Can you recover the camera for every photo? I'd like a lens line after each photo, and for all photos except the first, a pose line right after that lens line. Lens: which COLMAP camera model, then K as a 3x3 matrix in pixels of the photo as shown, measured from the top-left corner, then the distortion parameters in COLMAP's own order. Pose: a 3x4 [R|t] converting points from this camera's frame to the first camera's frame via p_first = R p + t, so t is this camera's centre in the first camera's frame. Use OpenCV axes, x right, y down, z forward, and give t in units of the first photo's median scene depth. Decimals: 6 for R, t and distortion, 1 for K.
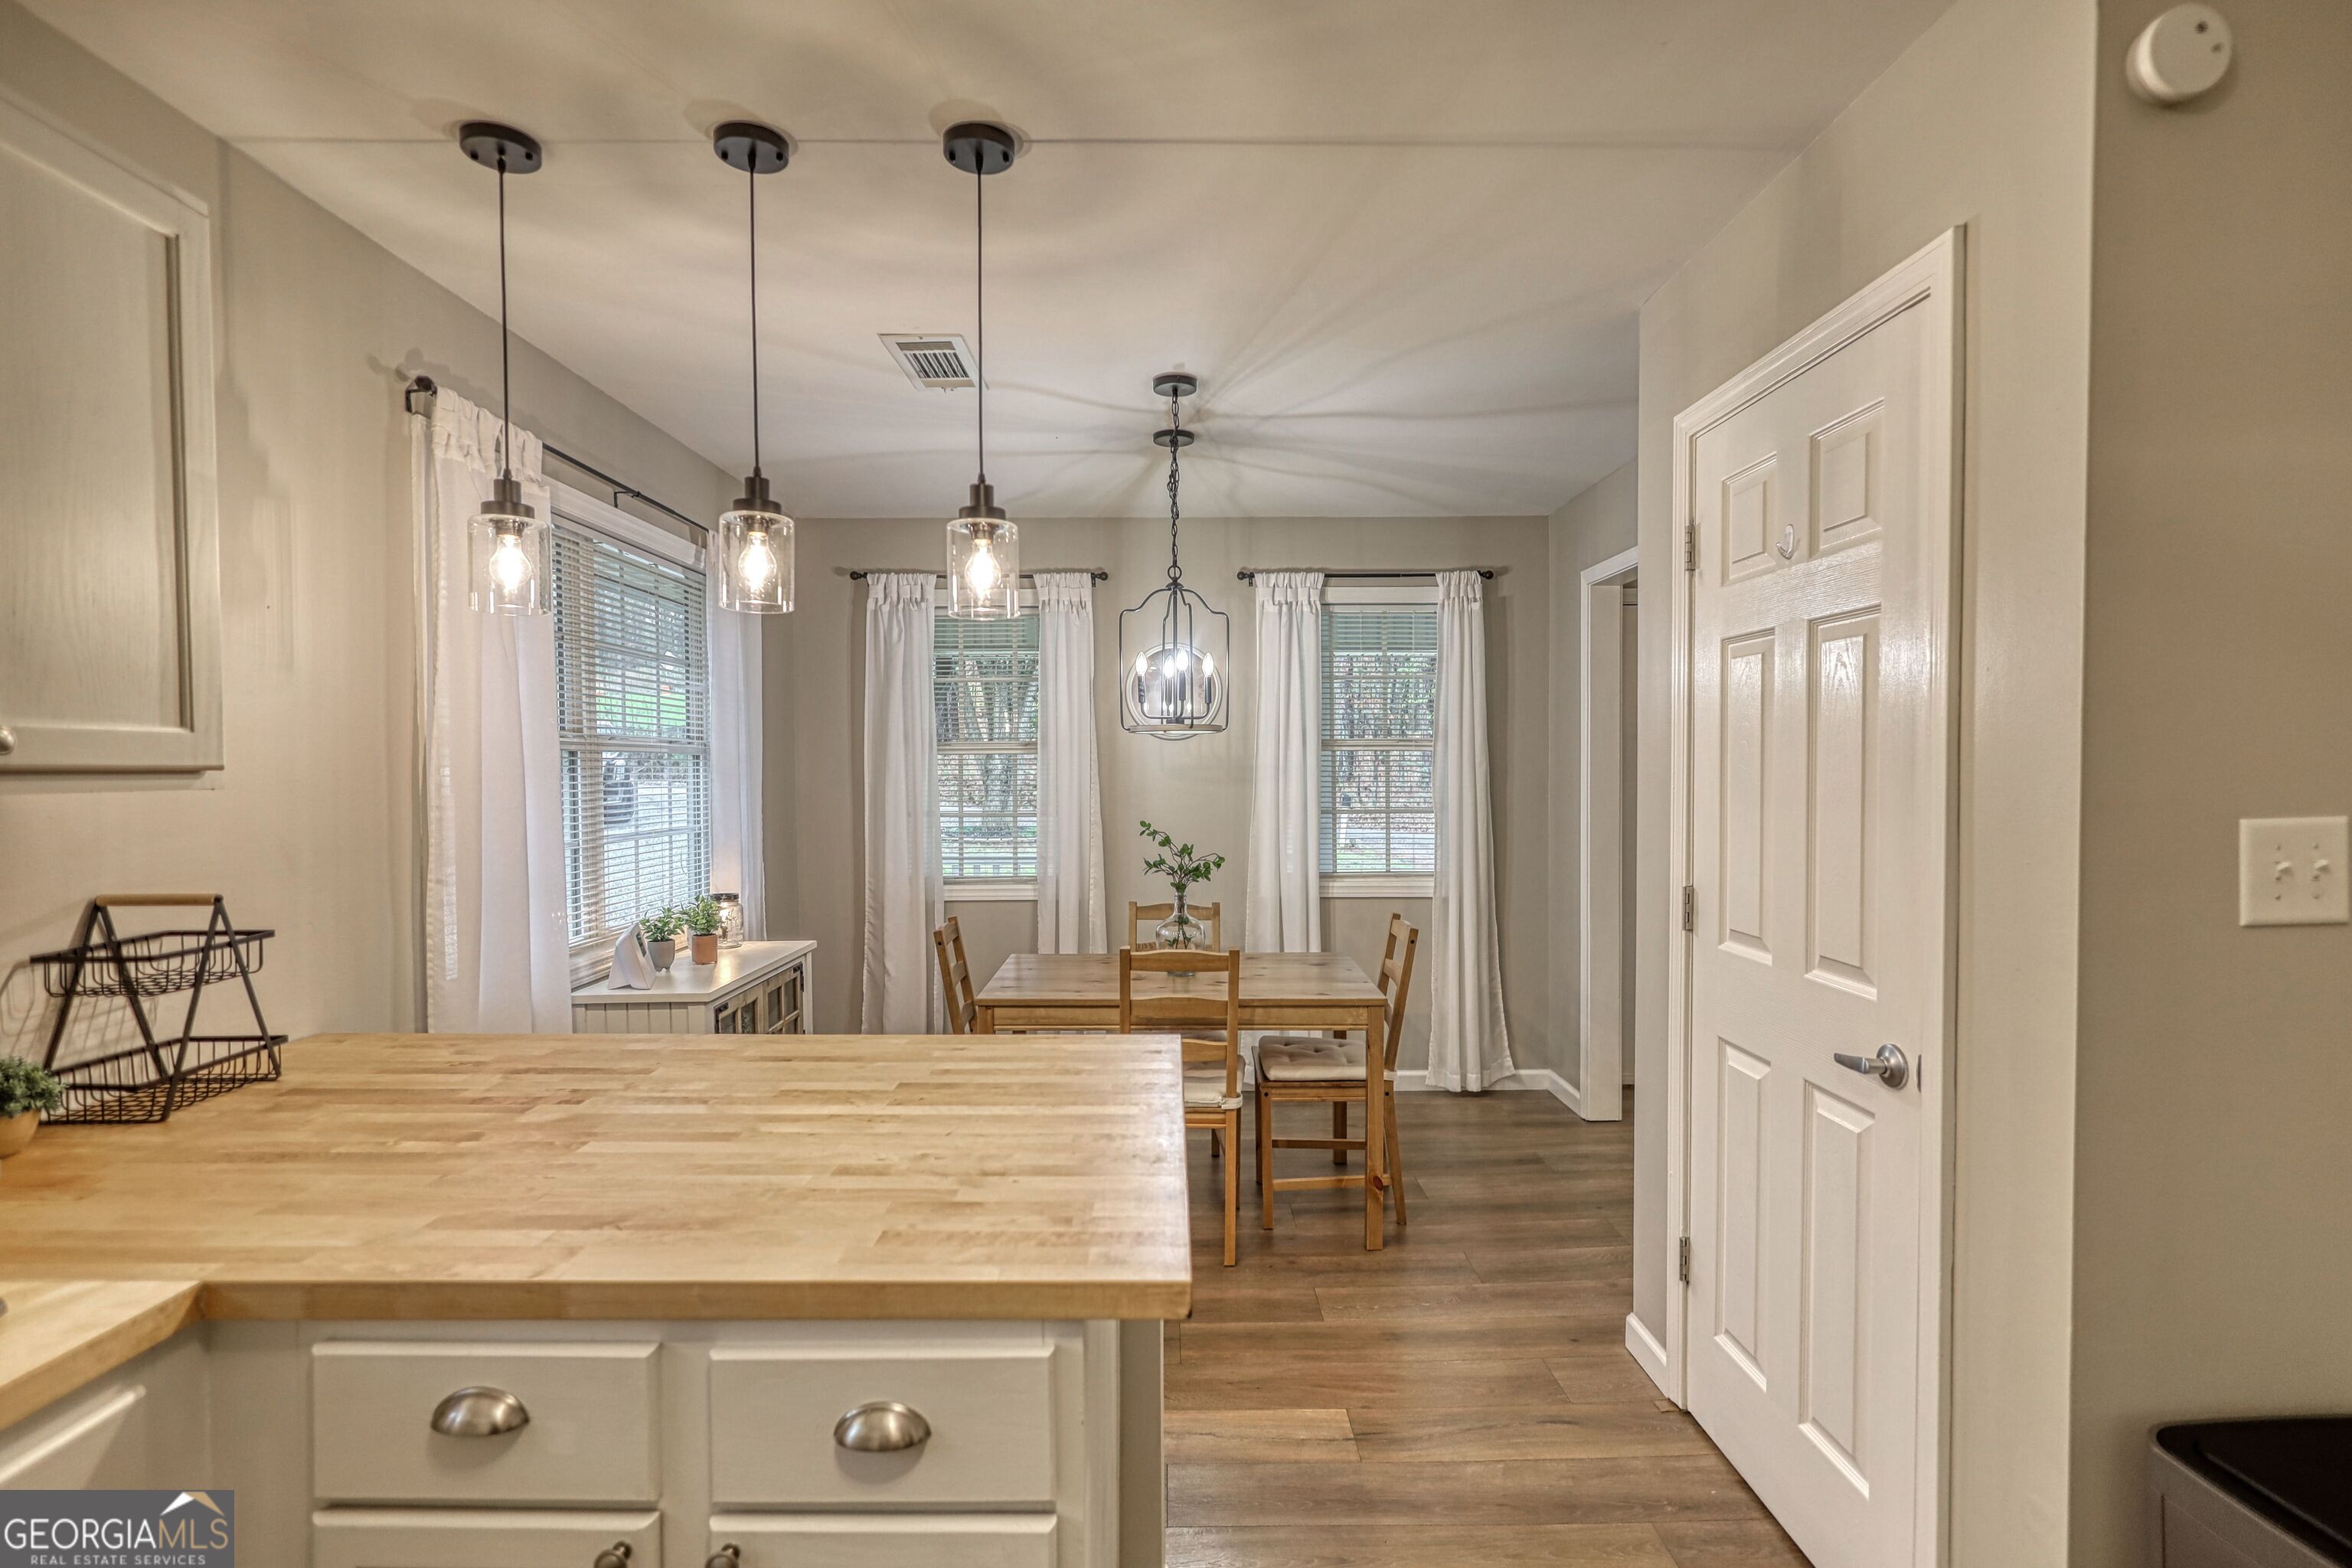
lens RADIAL K [[1104.6, 0, 1168.3], [0, 1104.6, 794.7], [0, 0, 1]] dist [-0.003257, 0.001706]
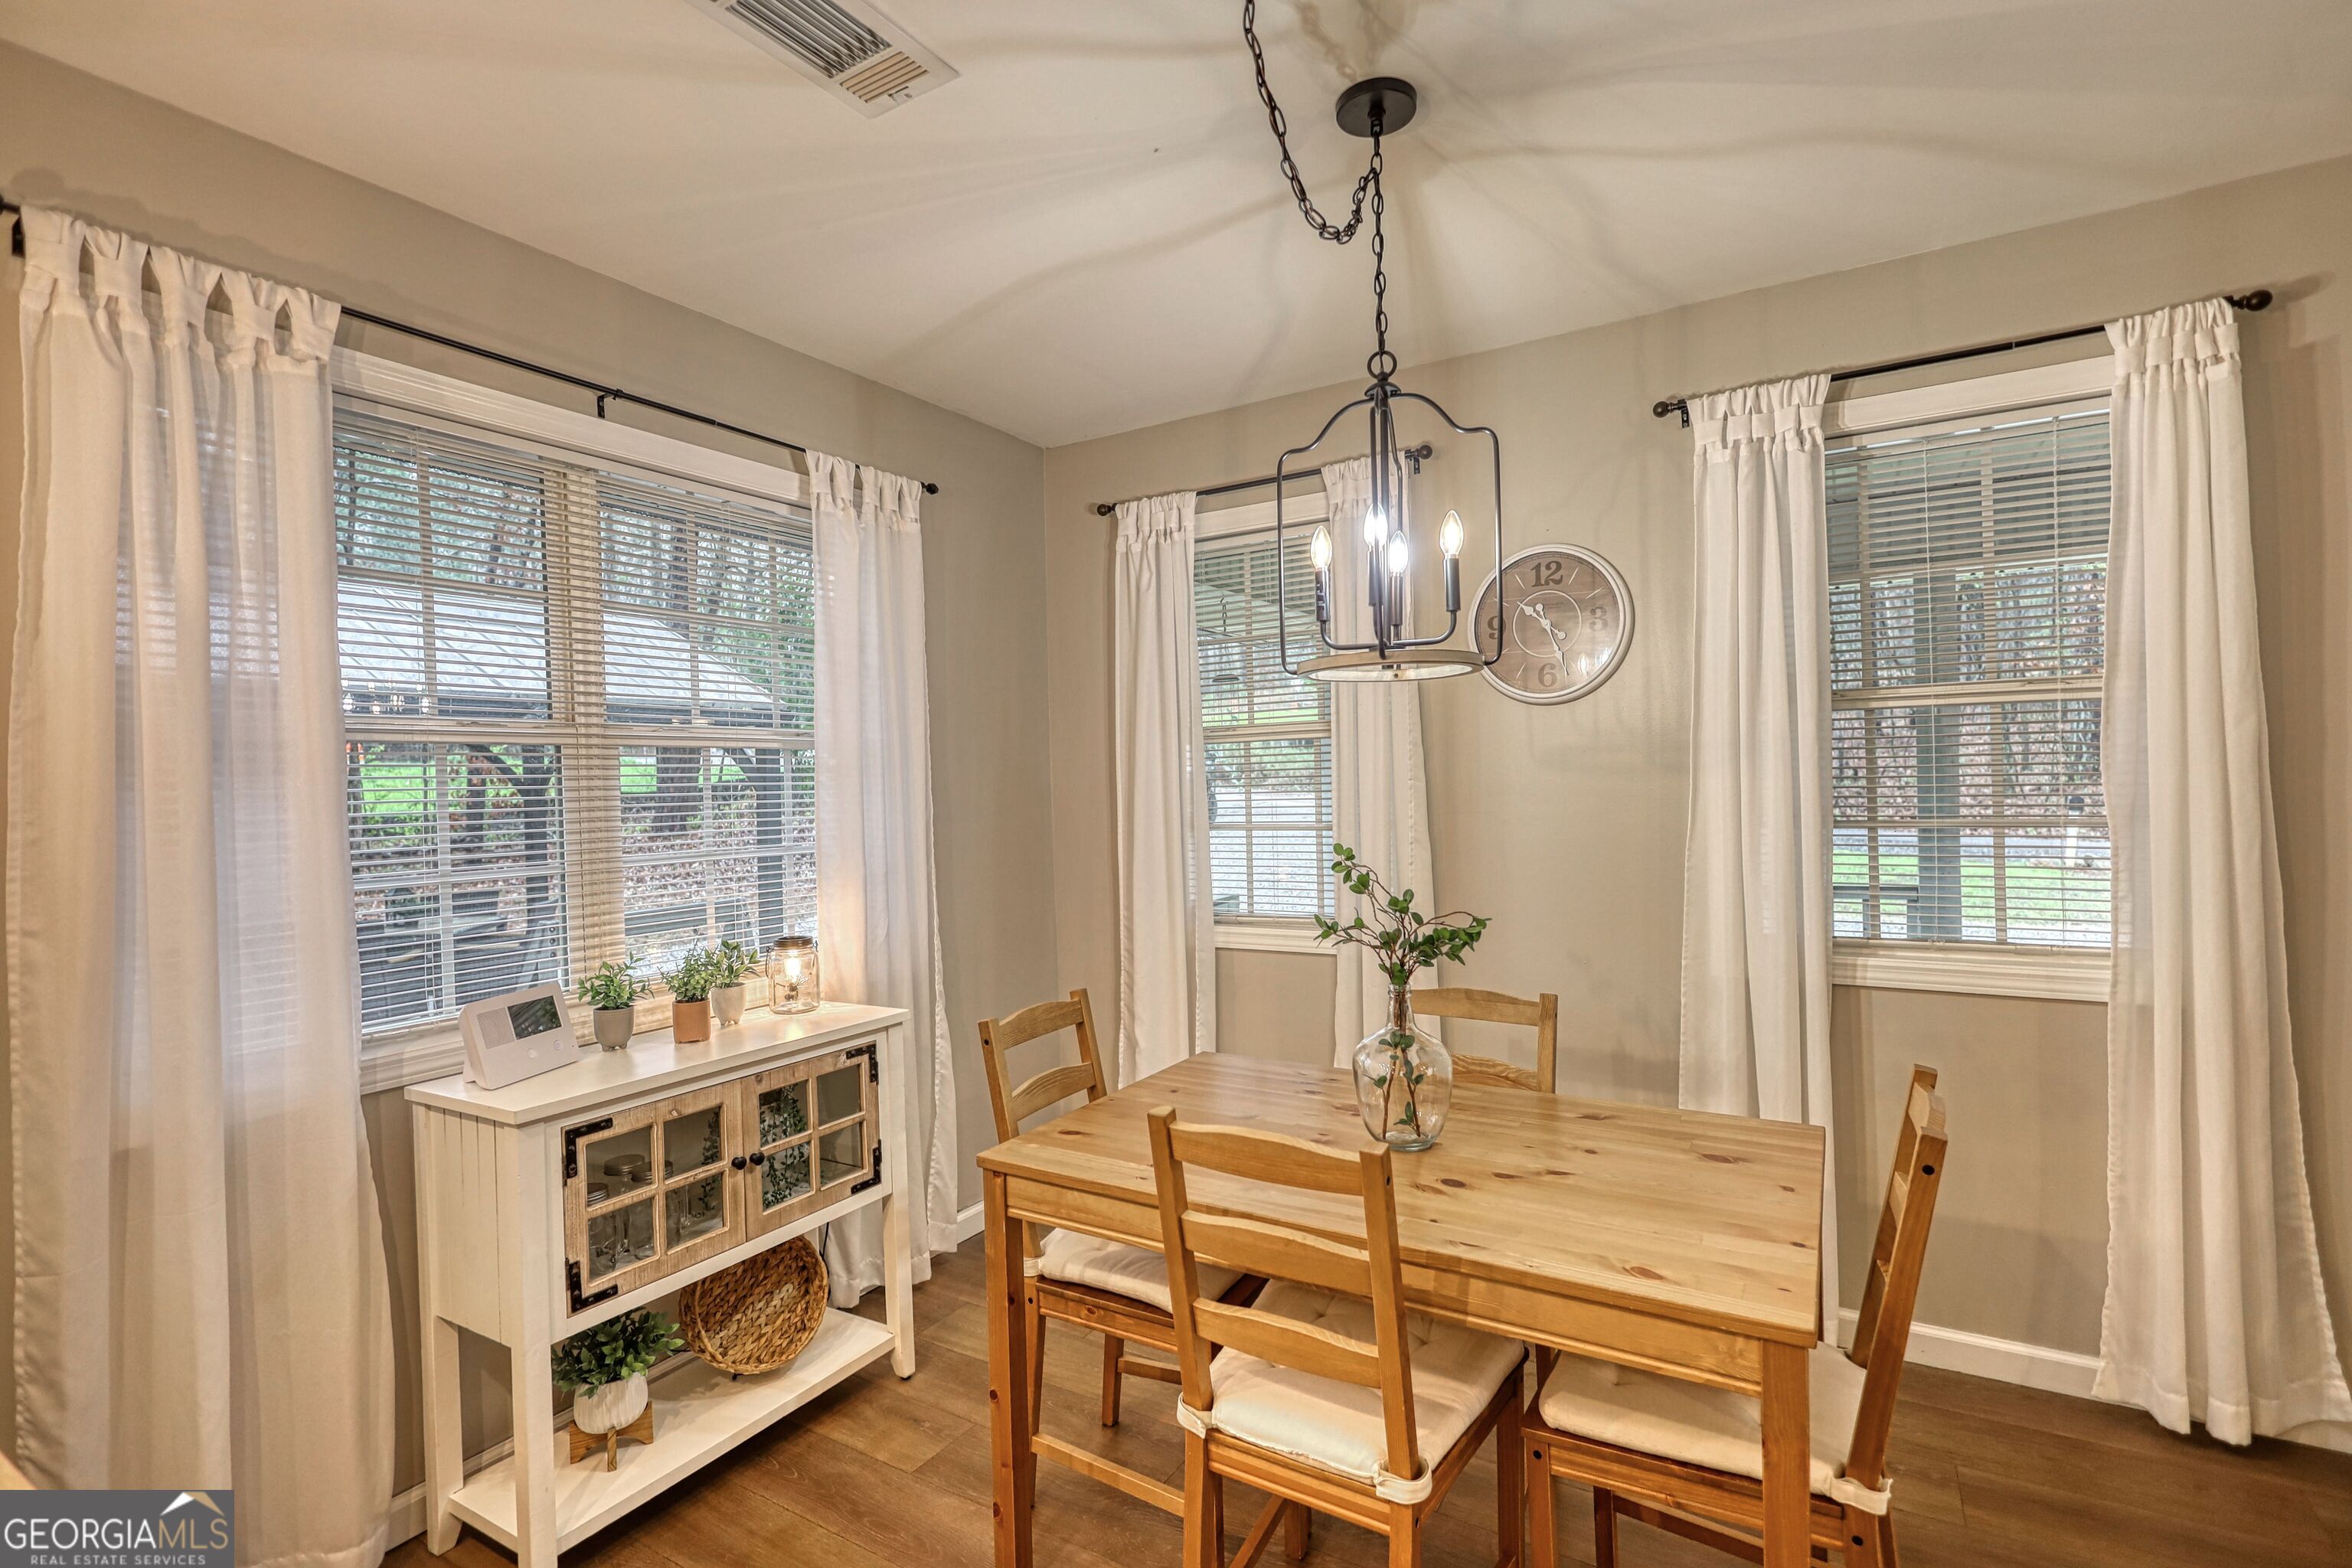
lens RADIAL K [[1104.6, 0, 1178.8], [0, 1104.6, 799.2], [0, 0, 1]] dist [-0.003257, 0.001706]
pose [[0.855735, -0.013149, -0.517247, 0.219173], [0.010347, 0.999912, -0.008301, 0.006588], [0.517311, 0.001752, 0.855796, 0.587984]]
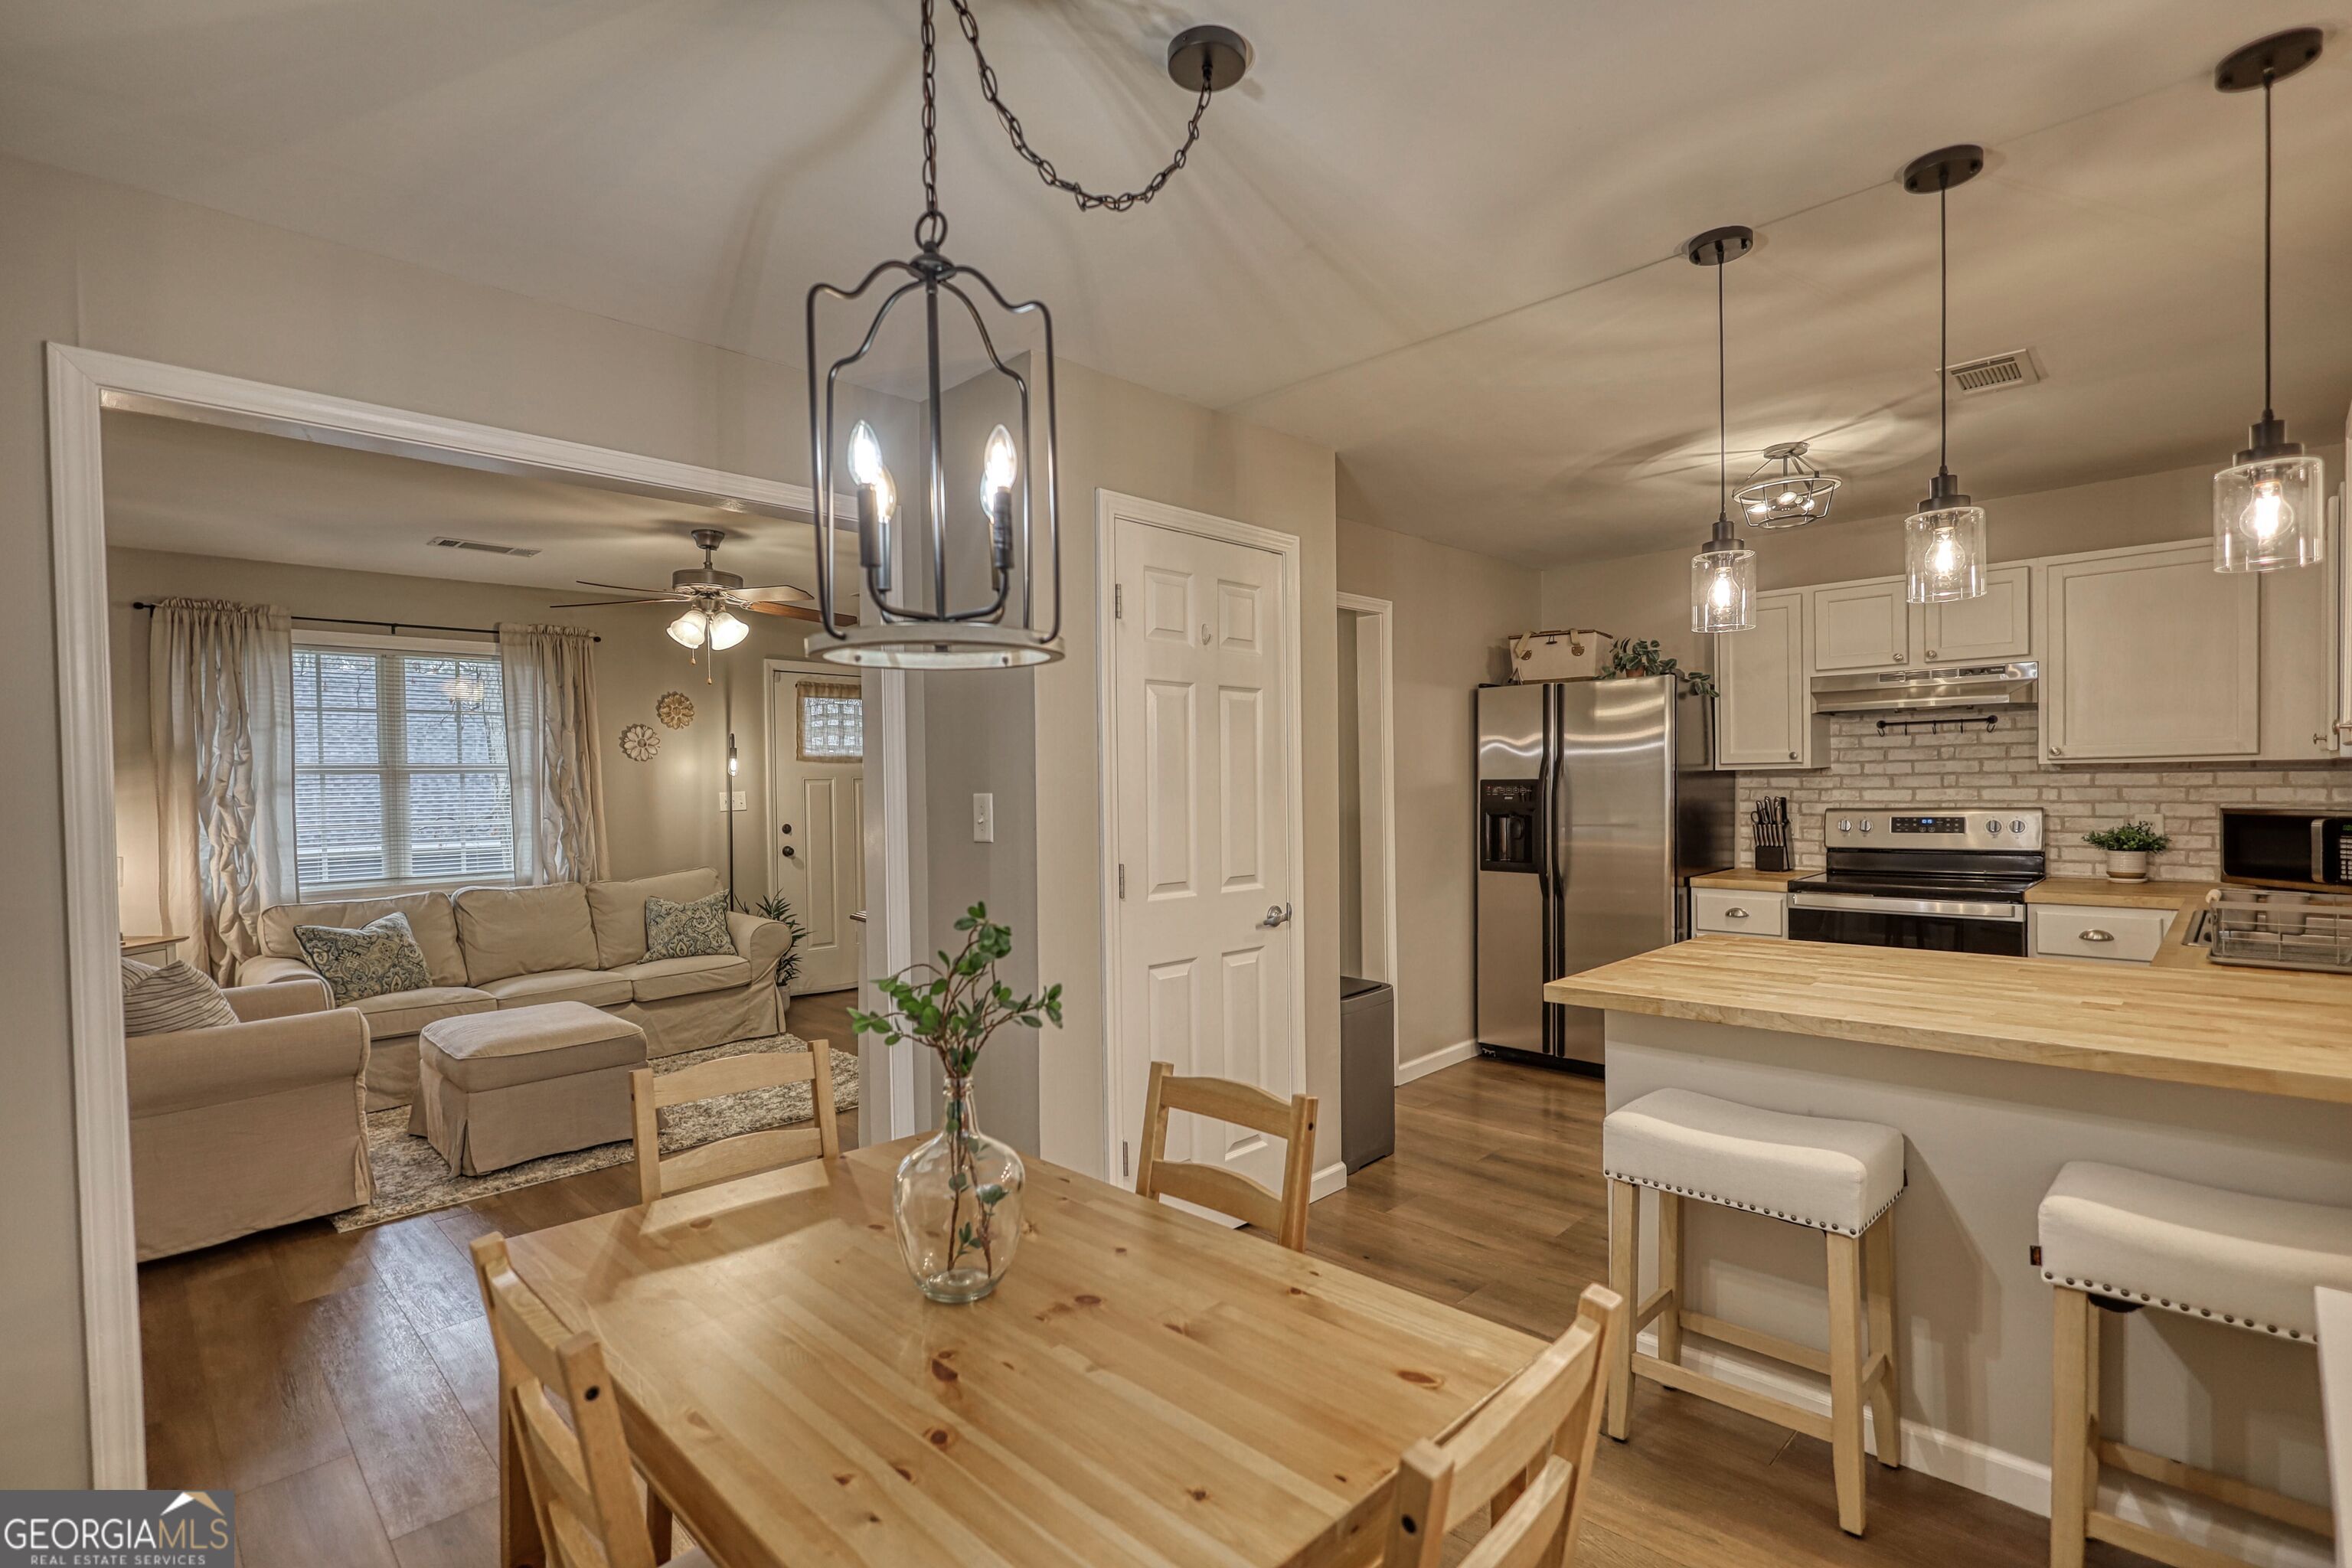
lens RADIAL K [[1104.6, 0, 1192.1], [0, 1104.6, 801.7], [0, 0, 1]] dist [-0.003257, 0.001706]
pose [[-0.710620, 0.005547, 0.703555, -0.375995], [0.038009, 0.998811, 0.030516, -0.019352], [-0.702549, 0.048426, -0.709986, 1.419600]]
